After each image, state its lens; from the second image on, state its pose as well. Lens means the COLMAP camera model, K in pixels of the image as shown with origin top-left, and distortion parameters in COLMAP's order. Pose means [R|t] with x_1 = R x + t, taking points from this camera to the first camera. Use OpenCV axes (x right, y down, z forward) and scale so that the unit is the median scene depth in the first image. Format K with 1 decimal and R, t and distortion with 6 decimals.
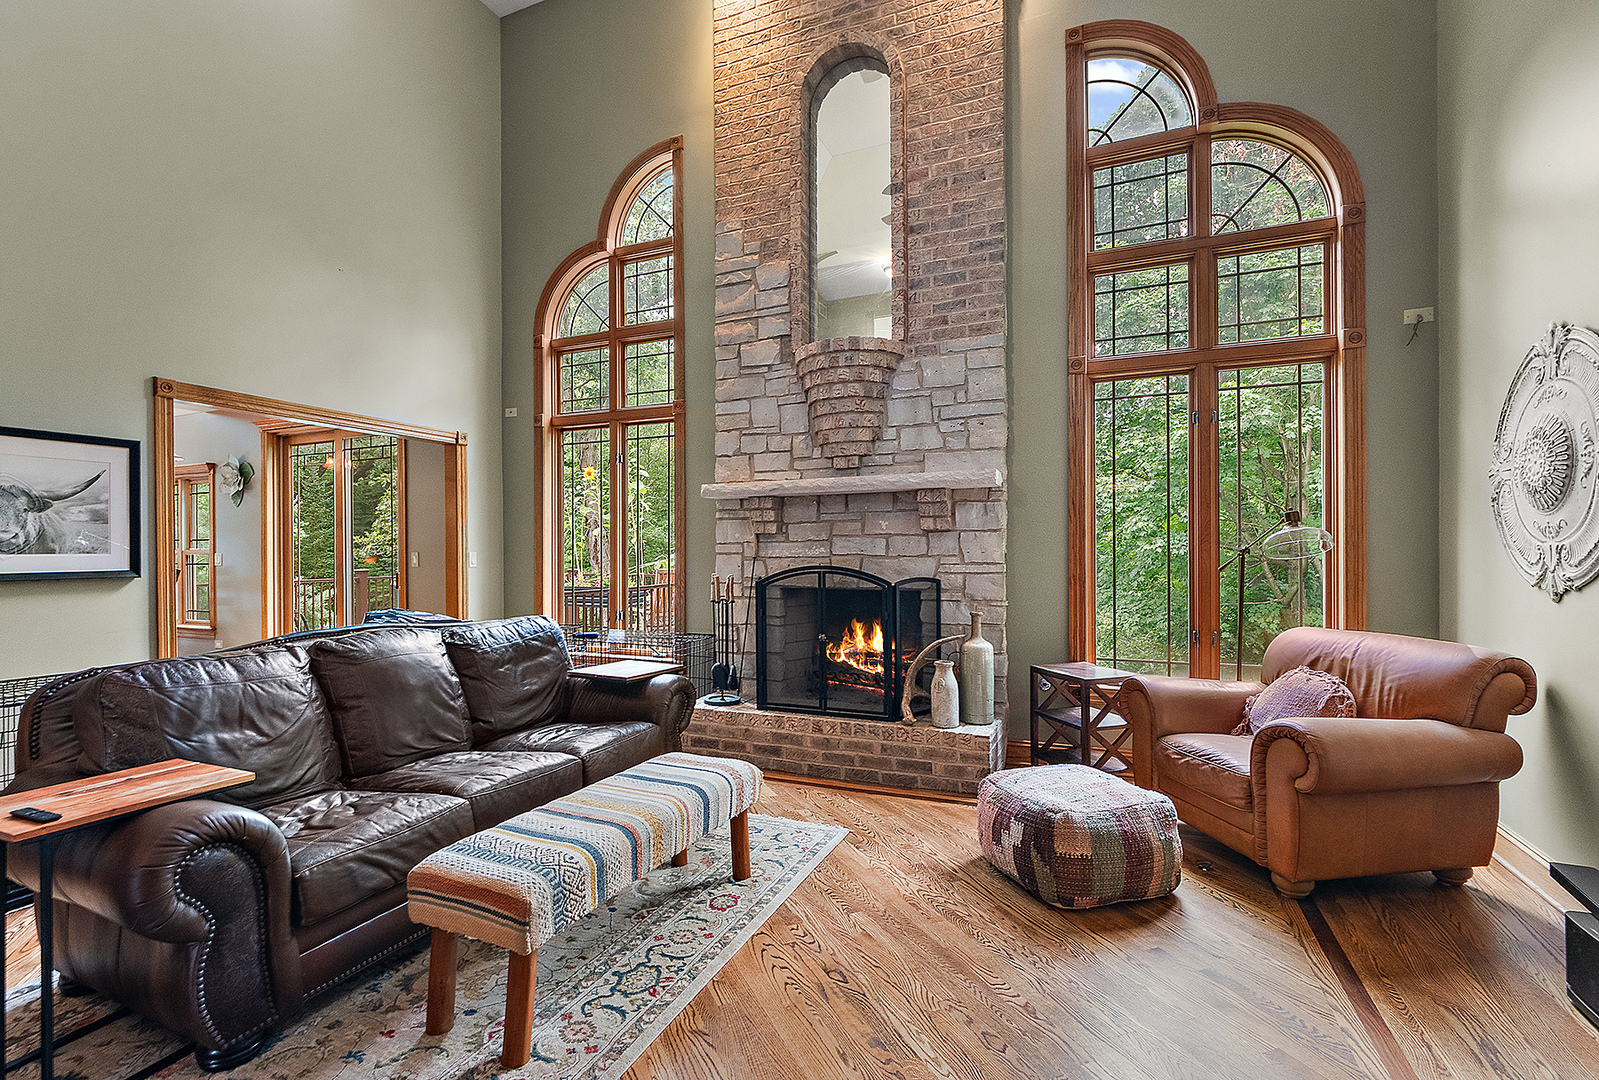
lens RADIAL K [[750.6, 0, 759.0], [0, 750.6, 554.2], [0, 0, 1]] dist [-0.004978, -0.000628]
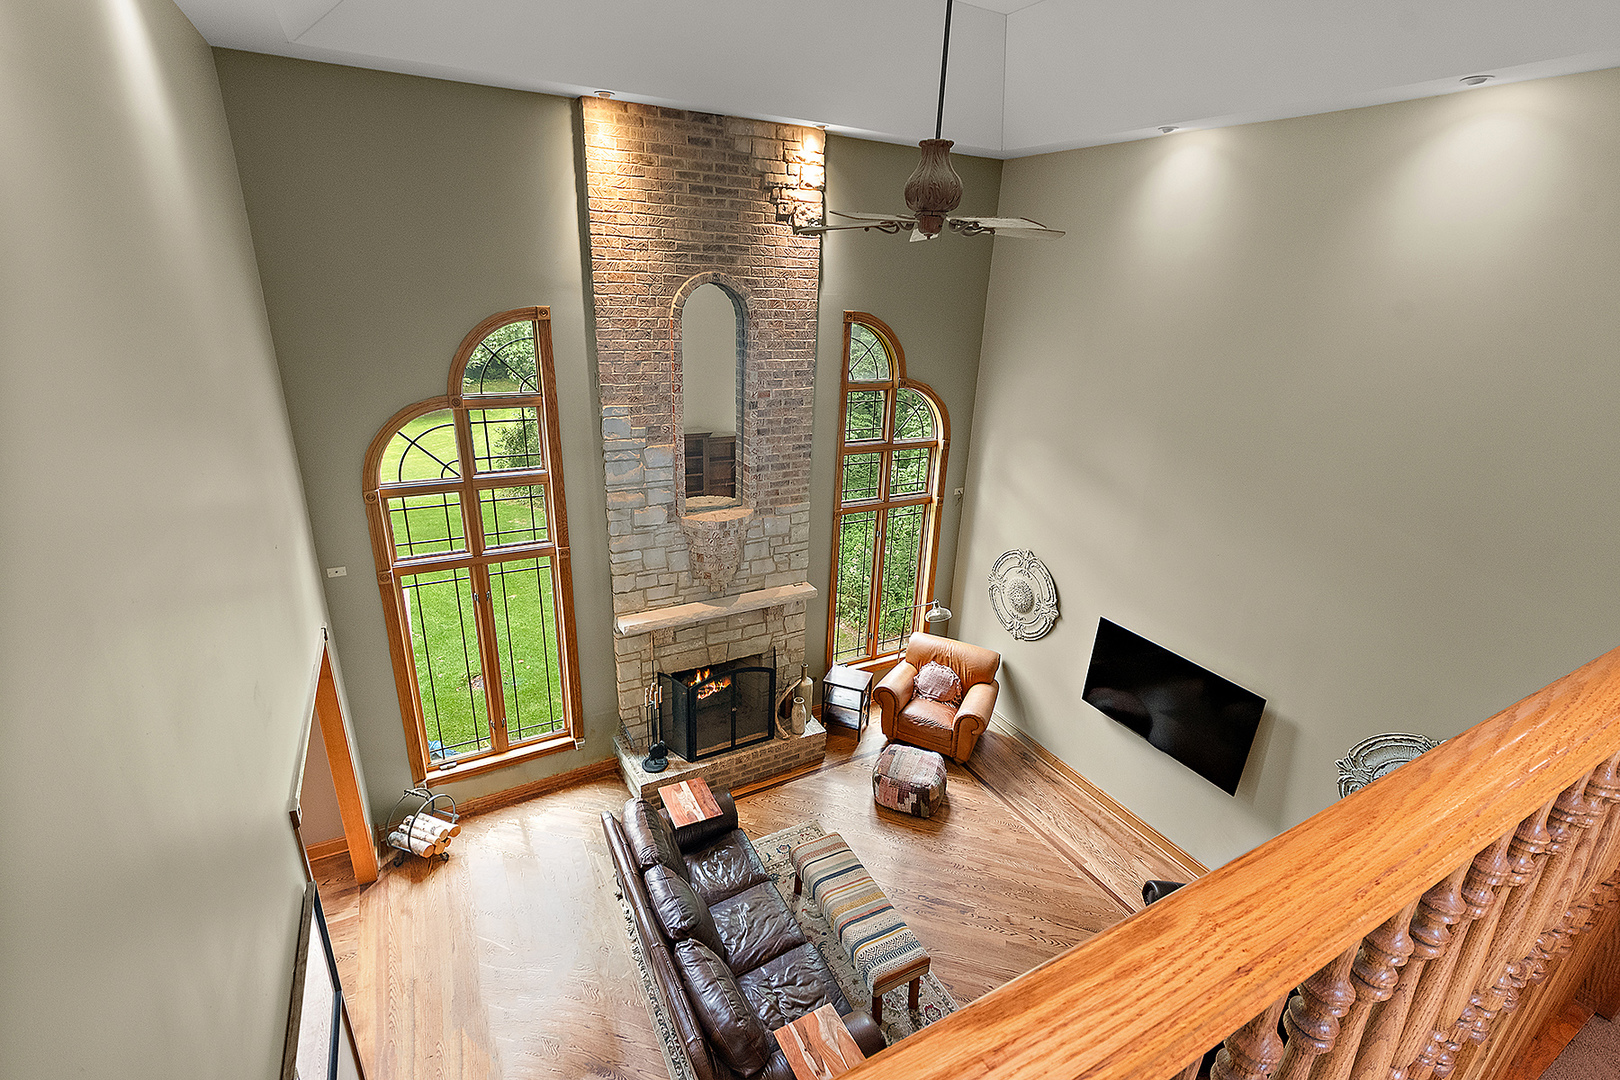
lens RADIAL K [[725.8, 0, 807.7], [0, 725.8, 542.6], [0, 0, 1]] dist [-0.001946, -0.002490]
pose [[0.589225, -0.255255, 0.766589, -0.877984], [-0.039558, 0.938534, 0.342914, -0.725855], [-0.807000, -0.232378, 0.542910, 0.118972]]
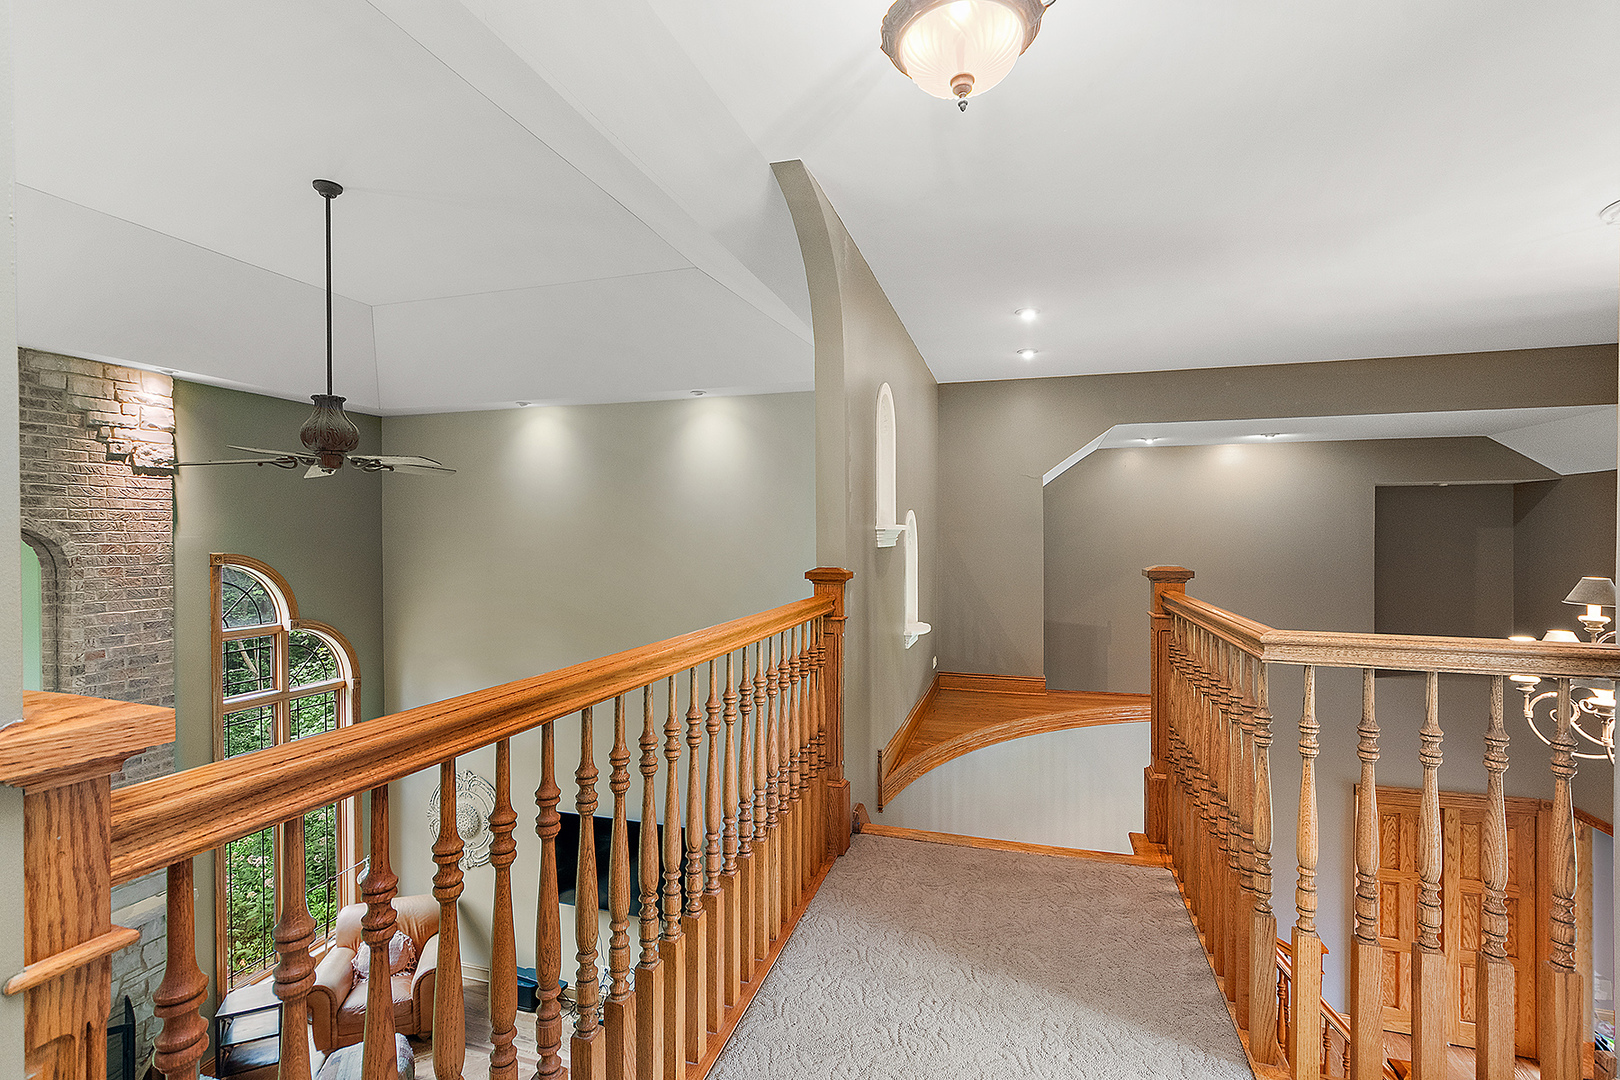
lens RADIAL K [[725.8, 0, 821.7], [0, 725.8, 540.7], [0, 0, 1]] dist [-0.001946, -0.002490]
pose [[-0.156811, -0.003409, 0.987623, -1.080766], [0.005901, 0.999973, 0.004388, -0.689355], [-0.987611, 0.006517, -0.156787, 0.062234]]
